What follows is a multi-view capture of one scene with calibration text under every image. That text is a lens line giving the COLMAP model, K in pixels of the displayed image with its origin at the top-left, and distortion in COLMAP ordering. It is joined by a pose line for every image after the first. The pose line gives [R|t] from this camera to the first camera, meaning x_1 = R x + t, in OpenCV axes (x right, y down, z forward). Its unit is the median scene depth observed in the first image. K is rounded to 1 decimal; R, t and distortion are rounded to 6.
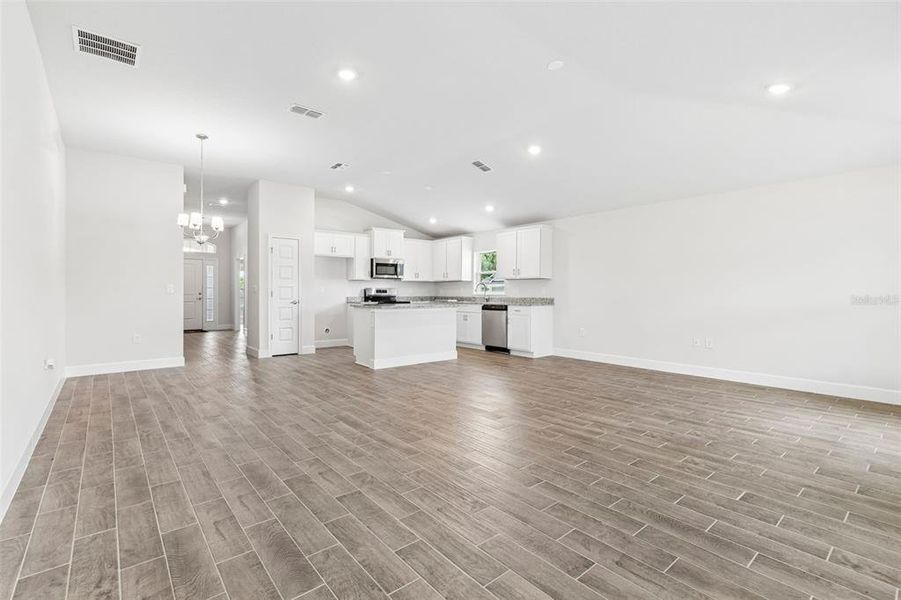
lens RADIAL K [[407.9, 0, 430.4], [0, 407.9, 293.4], [0, 0, 1]] dist [0.009506, -0.001170]
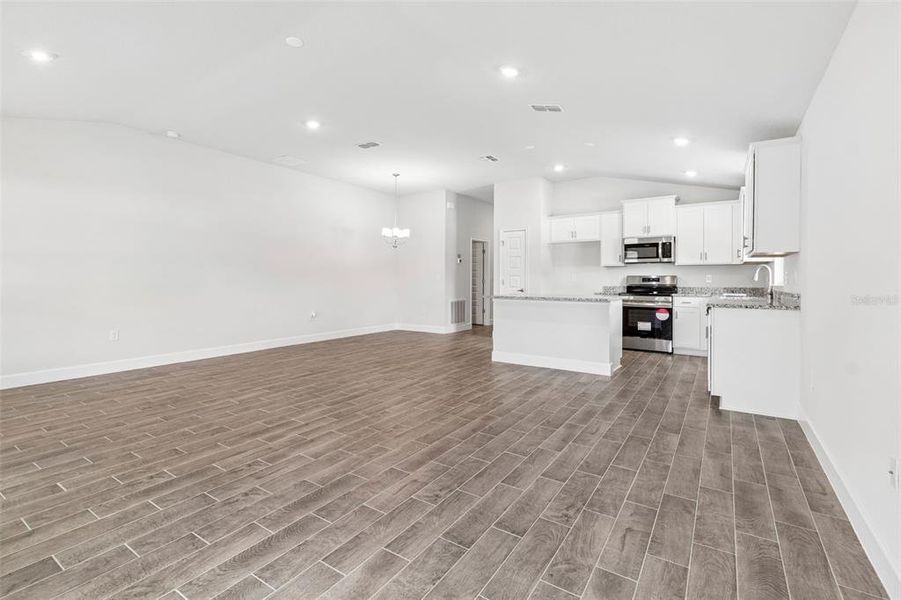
lens RADIAL K [[407.9, 0, 441.6], [0, 407.9, 280.6], [0, 0, 1]] dist [0.009506, -0.001170]
pose [[0.299936, 0.000529, -0.953959, 0.551223], [-0.005763, 0.999983, -0.001257, -0.000235], [0.953942, 0.005875, 0.299934, 0.440001]]
